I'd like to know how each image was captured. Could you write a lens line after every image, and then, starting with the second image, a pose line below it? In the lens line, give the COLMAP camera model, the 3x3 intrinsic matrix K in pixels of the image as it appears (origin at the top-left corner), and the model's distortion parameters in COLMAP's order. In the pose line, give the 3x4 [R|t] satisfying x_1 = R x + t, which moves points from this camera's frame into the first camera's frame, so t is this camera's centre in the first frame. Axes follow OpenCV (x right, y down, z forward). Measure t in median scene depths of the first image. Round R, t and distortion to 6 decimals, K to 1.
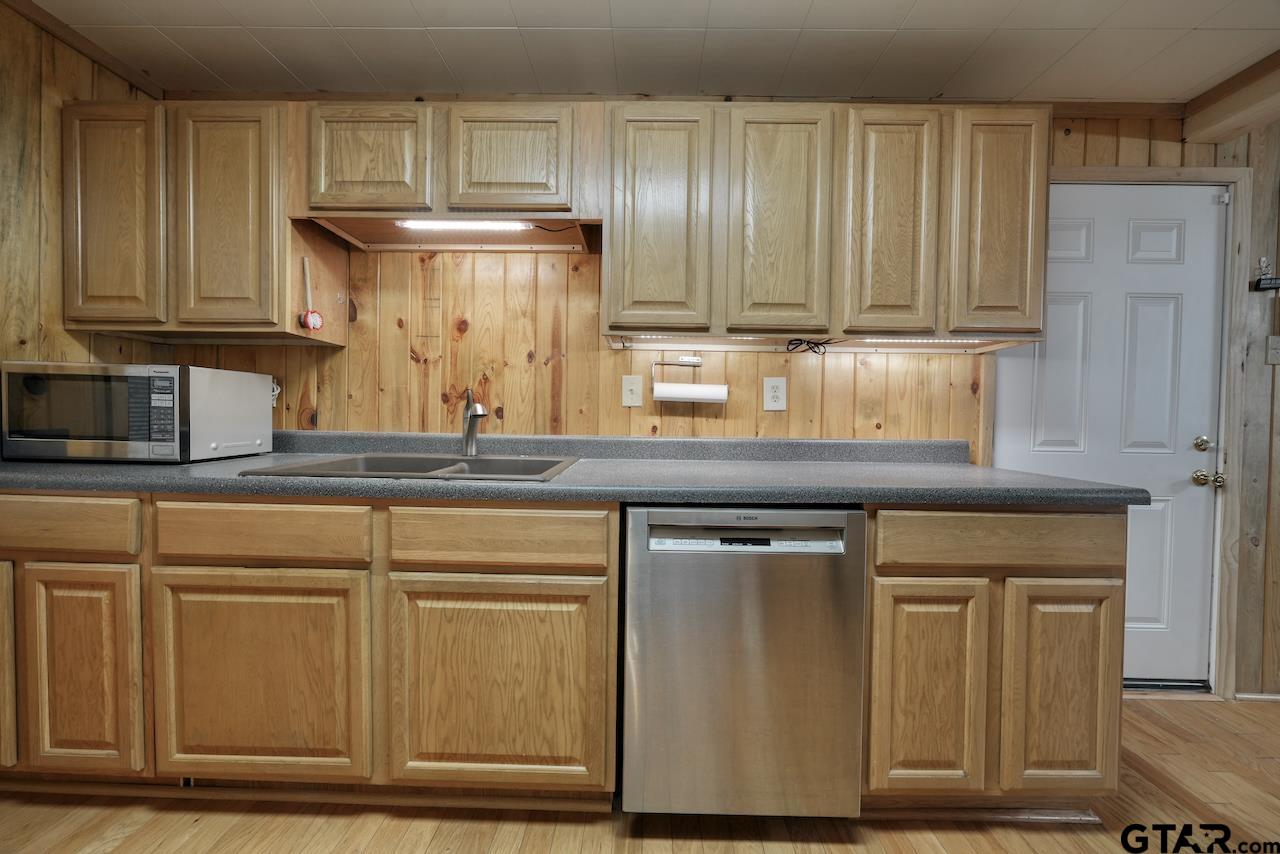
lens RADIAL K [[433.2, 0, 641.0], [0, 433.2, 423.0], [0, 0, 1]] dist [-0.006597, 0.000804]
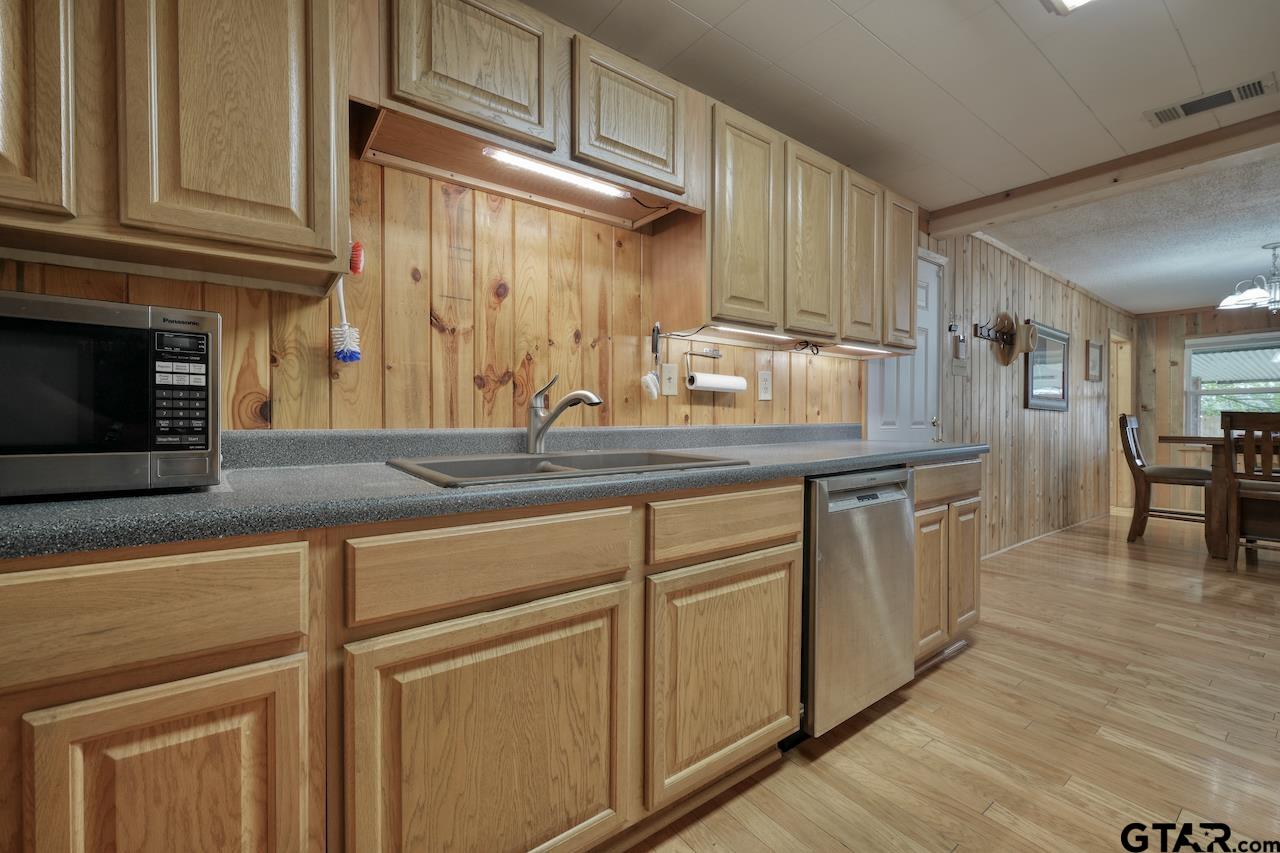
lens RADIAL K [[526.5, 0, 646.0], [0, 526.5, 421.4], [0, 0, 1]] dist [-0.004024, -0.001079]
pose [[0.790441, -0.020302, 0.612202, -0.969946], [0.019629, 0.999777, 0.007812, 0.012261], [-0.612224, 0.005842, 0.790663, 0.110051]]
